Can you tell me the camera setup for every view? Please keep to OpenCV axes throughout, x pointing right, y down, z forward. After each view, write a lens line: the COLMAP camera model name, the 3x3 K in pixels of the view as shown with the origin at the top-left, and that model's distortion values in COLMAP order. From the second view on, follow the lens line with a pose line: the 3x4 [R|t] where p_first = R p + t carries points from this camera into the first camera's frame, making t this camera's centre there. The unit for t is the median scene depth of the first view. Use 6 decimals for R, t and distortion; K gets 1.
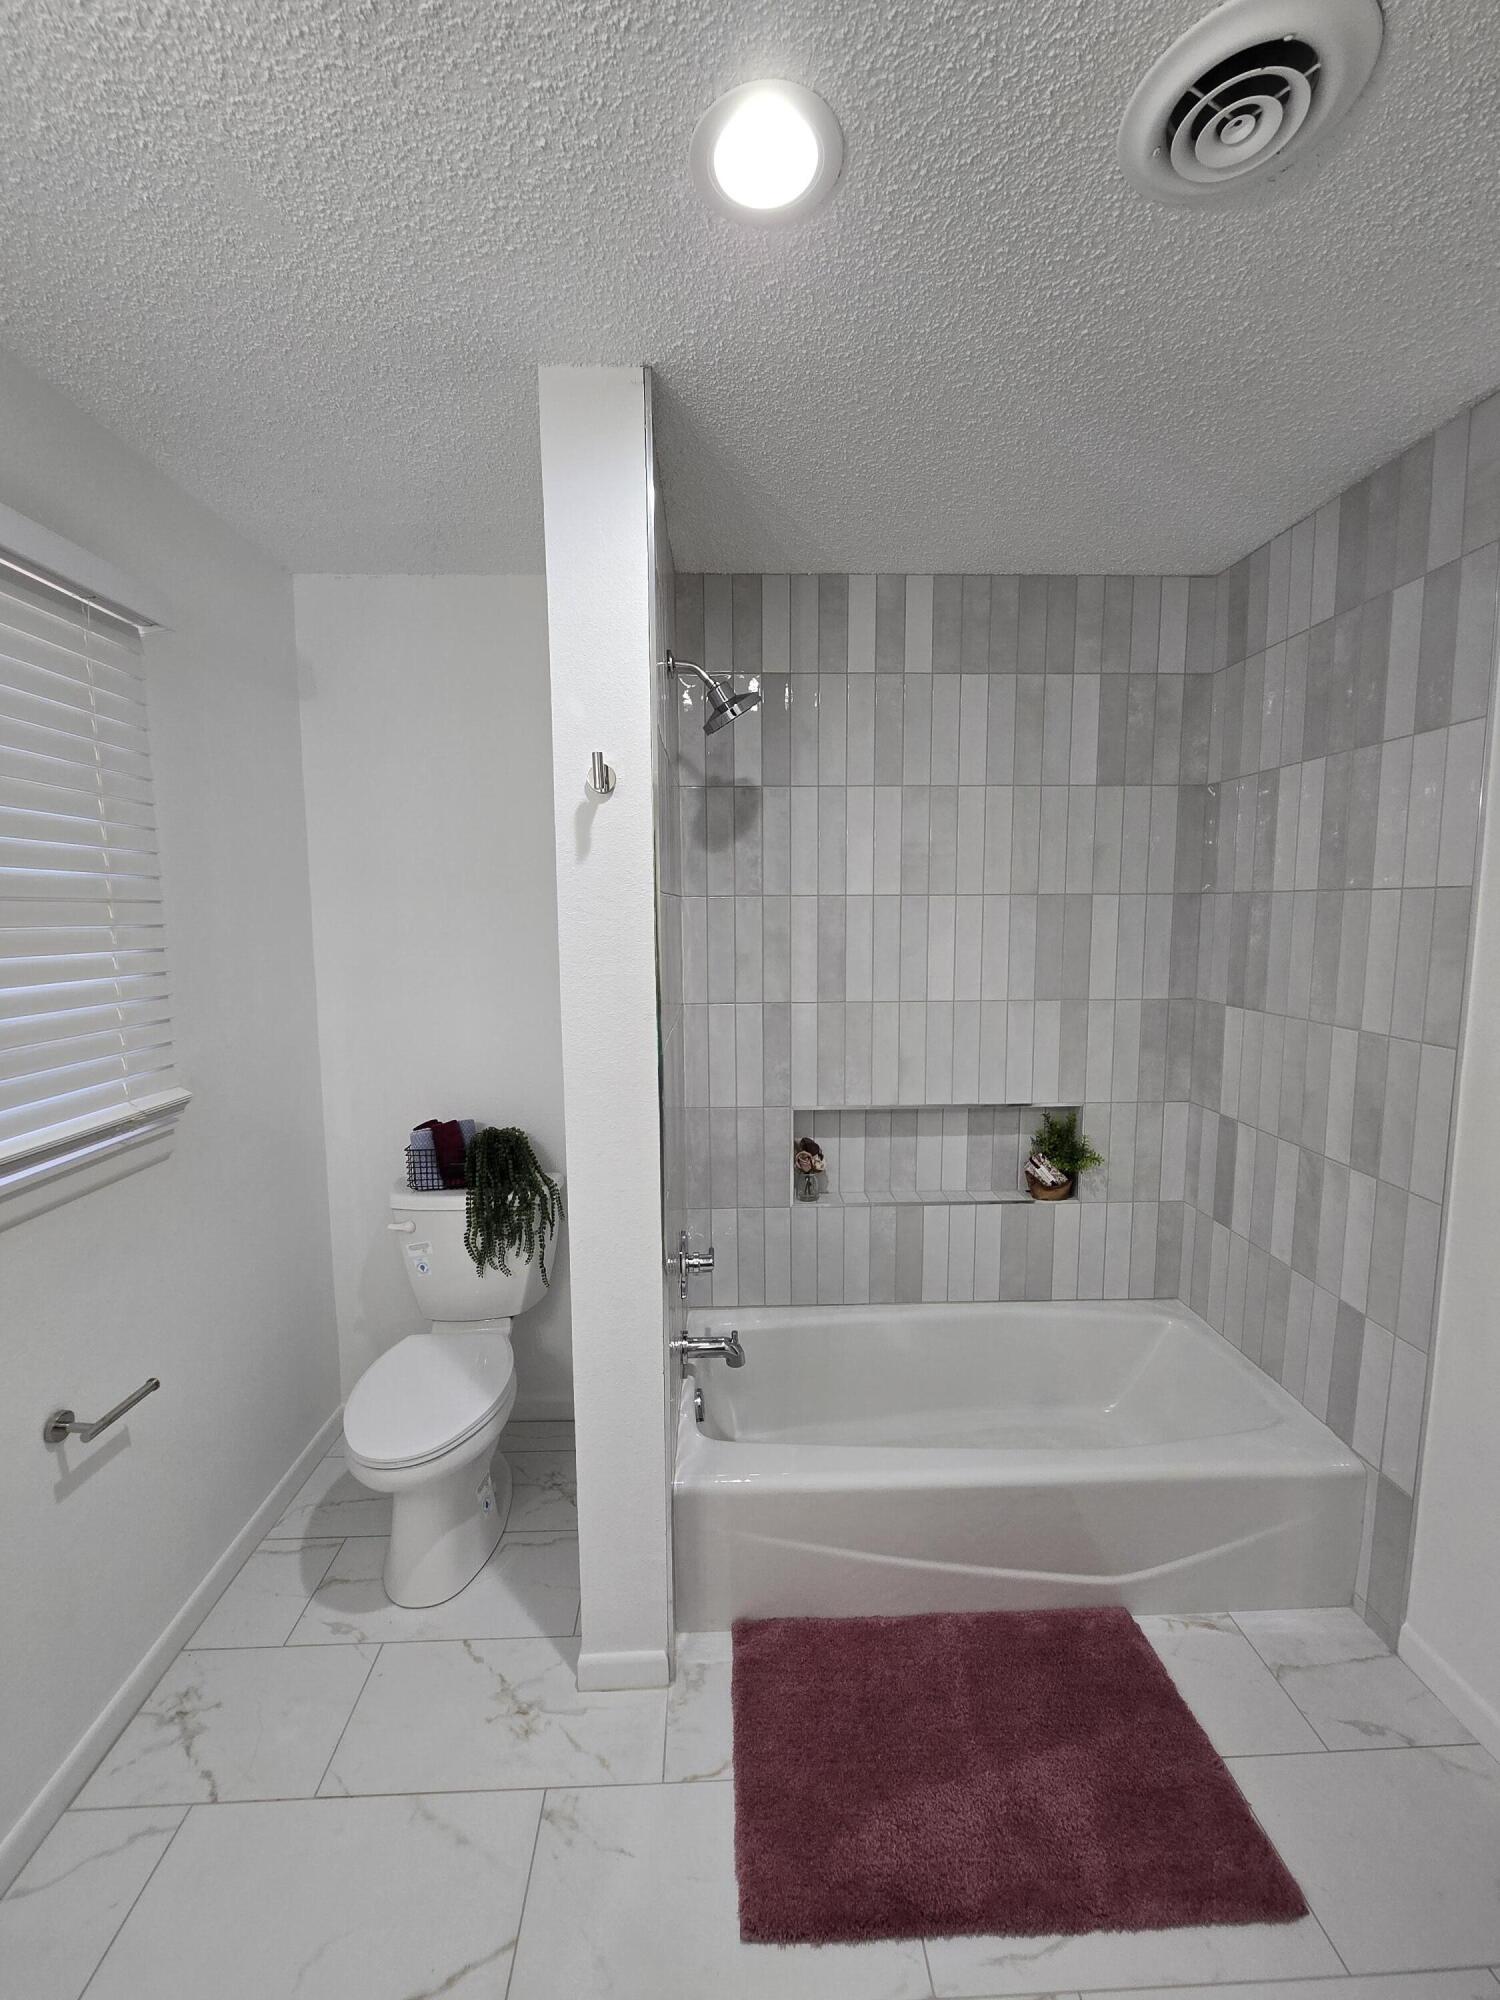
lens RADIAL K [[817.8, 0, 741.9], [0, 817.8, 997.9], [0, 0, 1]] dist [-0.000470, 0.000530]
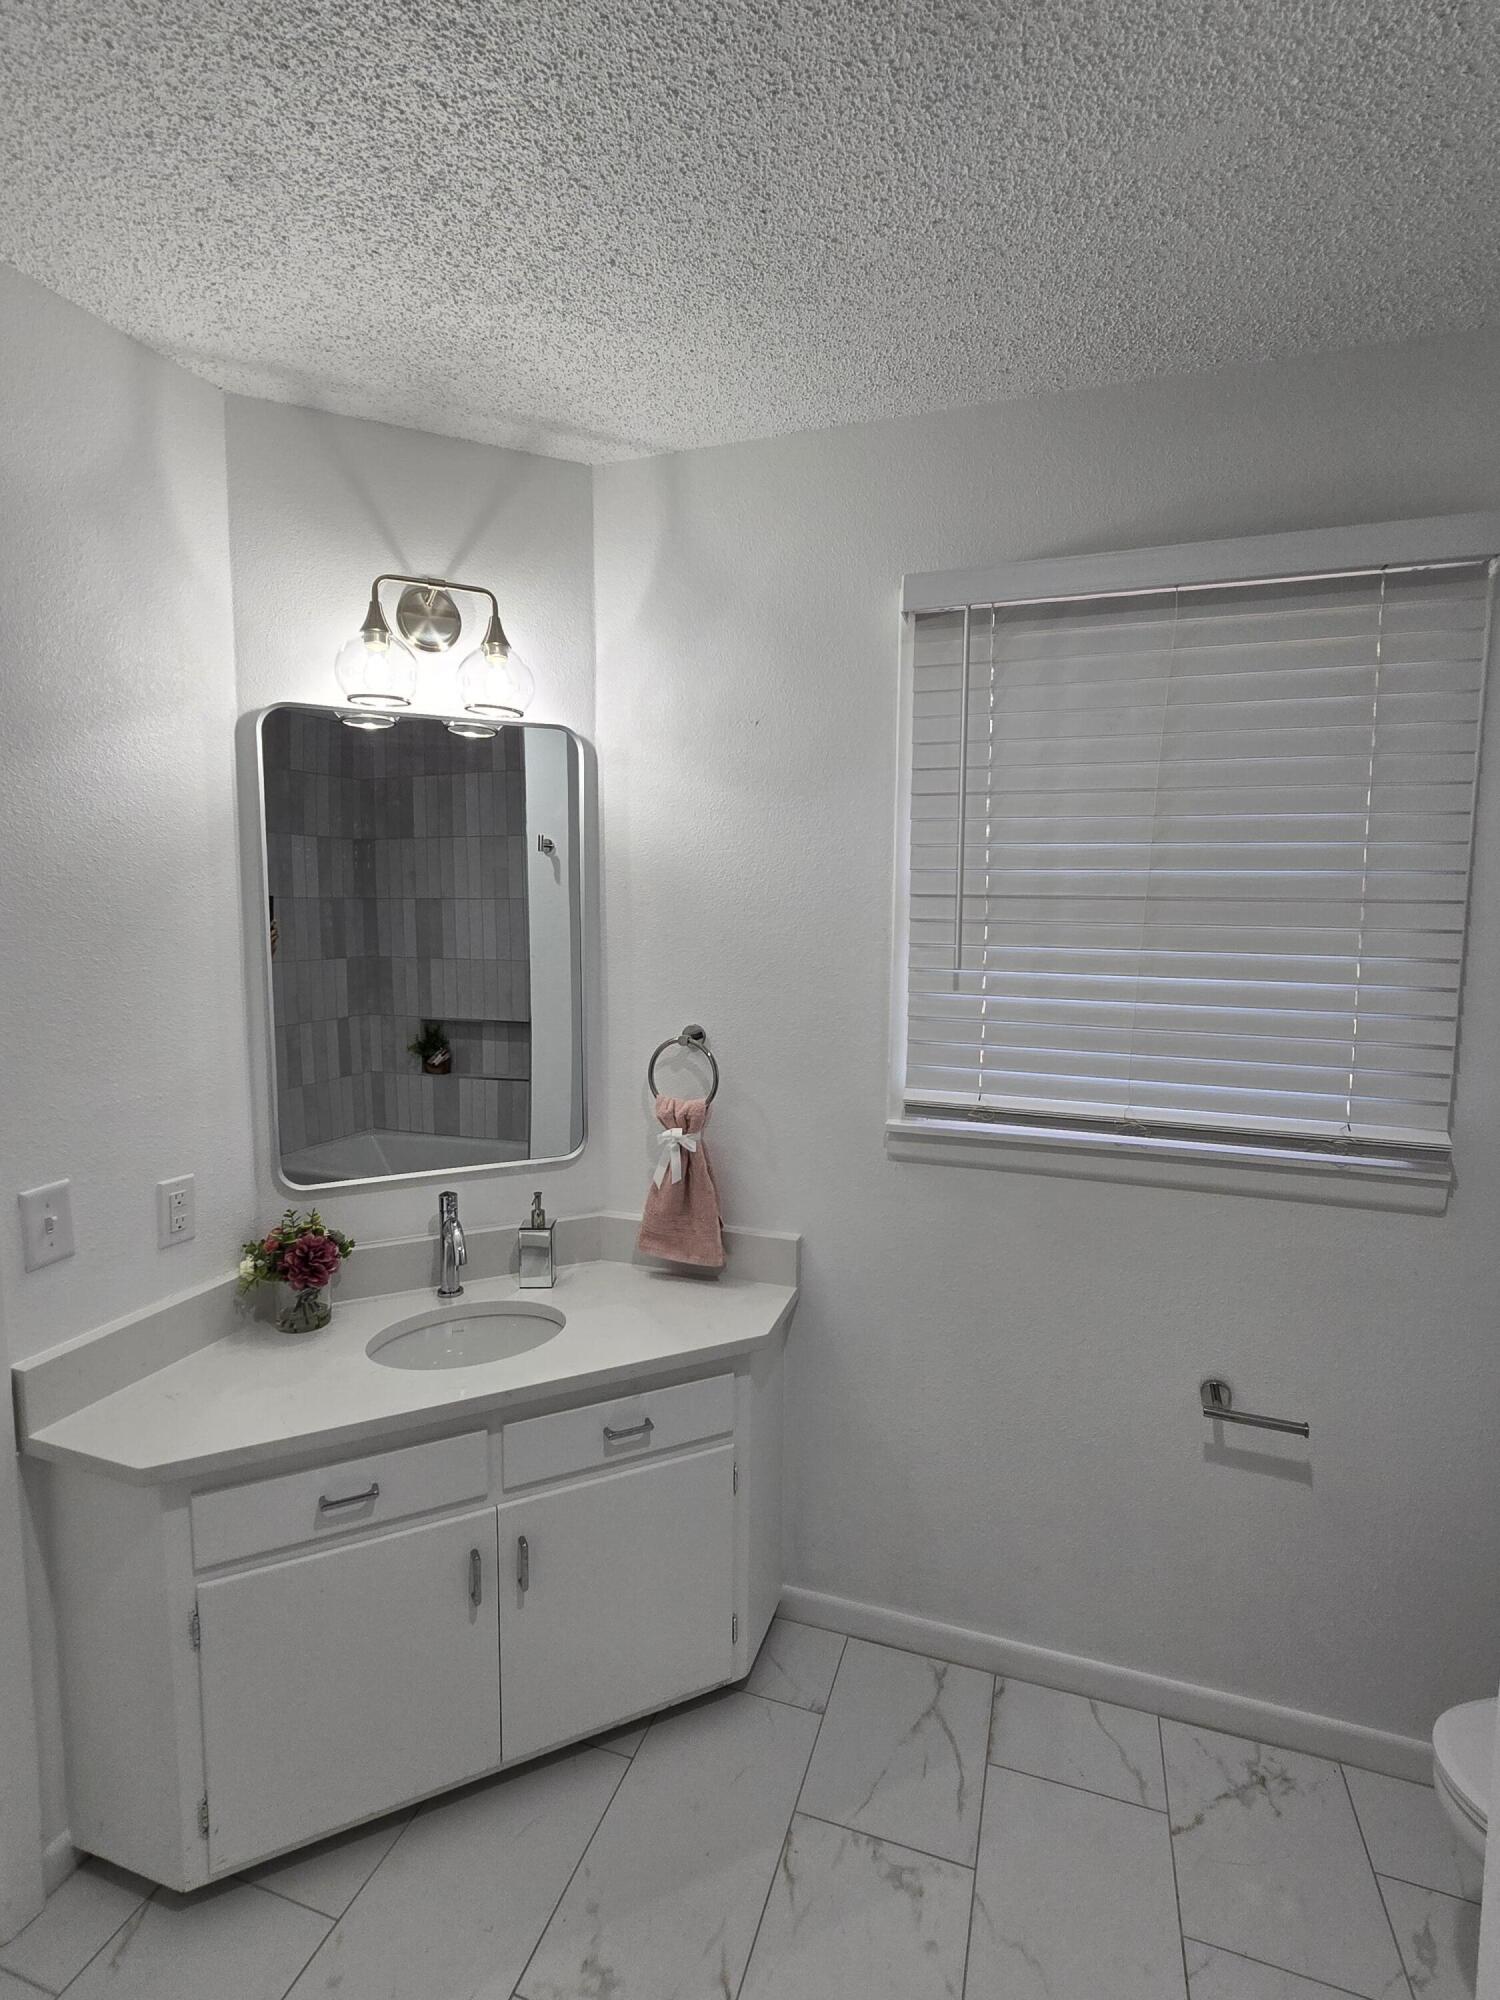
lens RADIAL K [[968.8, 0, 742.5], [0, 968.8, 999.4], [0, 0, 1]] dist [-0.002895, -0.001115]
pose [[-0.351857, 0.101518, -0.930533, 0.462368], [-0.106742, 0.983265, 0.147632, -0.093007], [0.929948, 0.151272, -0.335133, 0.711856]]
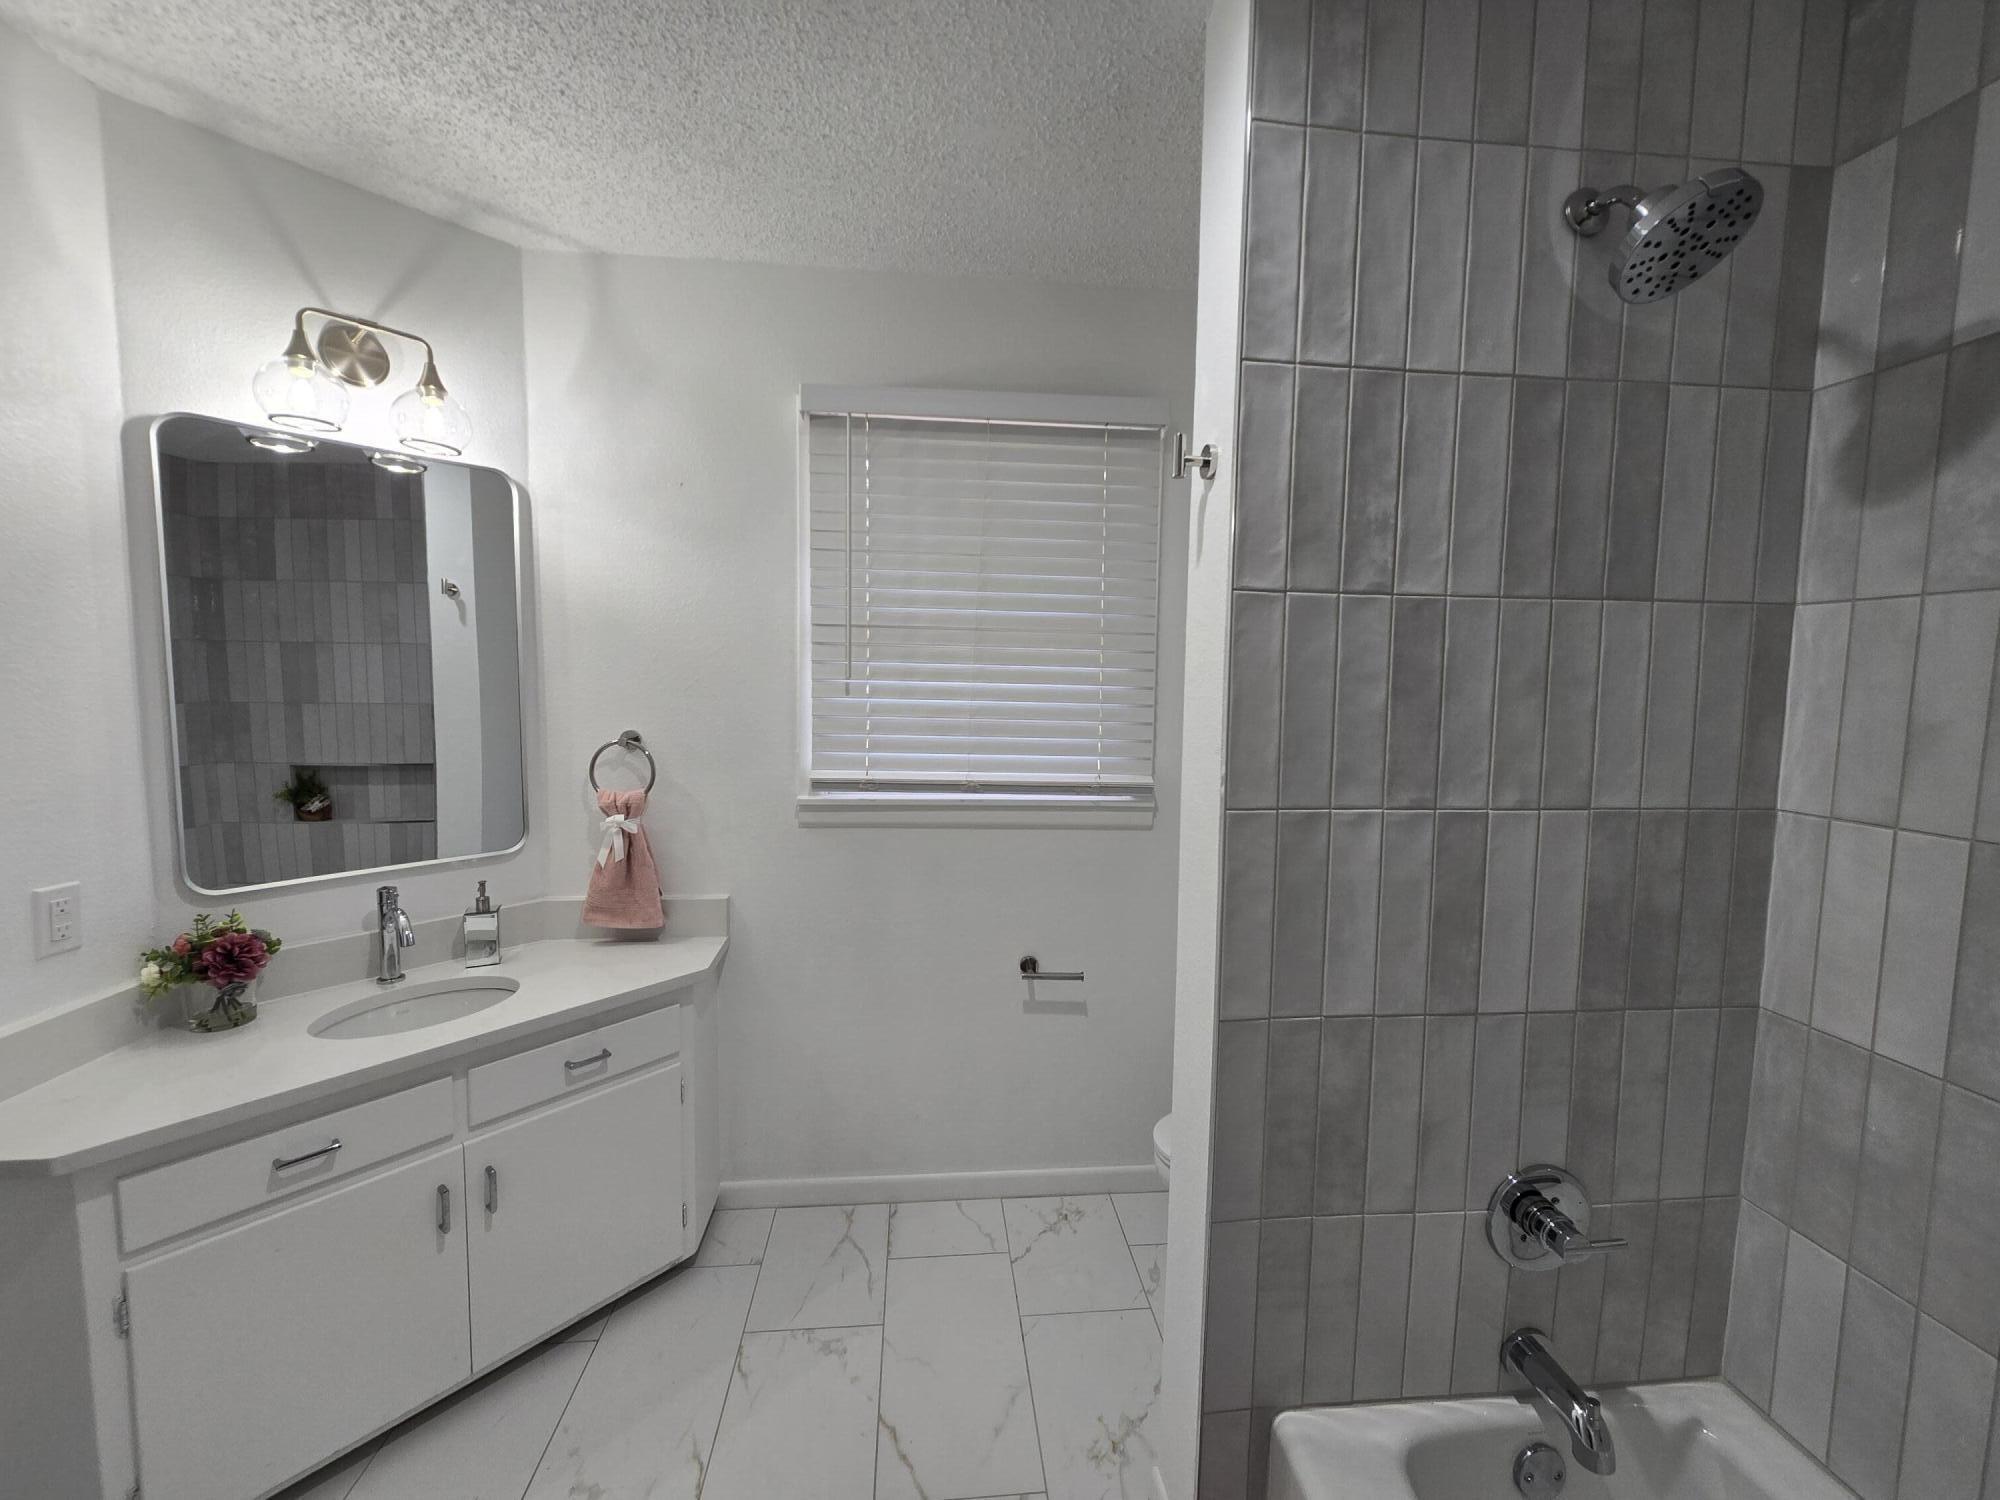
lens RADIAL K [[817.8, 0, 1002.2], [0, 817.8, 742.4], [0, 0, 1]] dist [-0.000470, 0.000530]
pose [[0.067521, 0.089869, -0.993662, 0.639218], [-0.127697, 0.988522, 0.080727, -0.021026], [0.989512, 0.121437, 0.078222, 0.713033]]
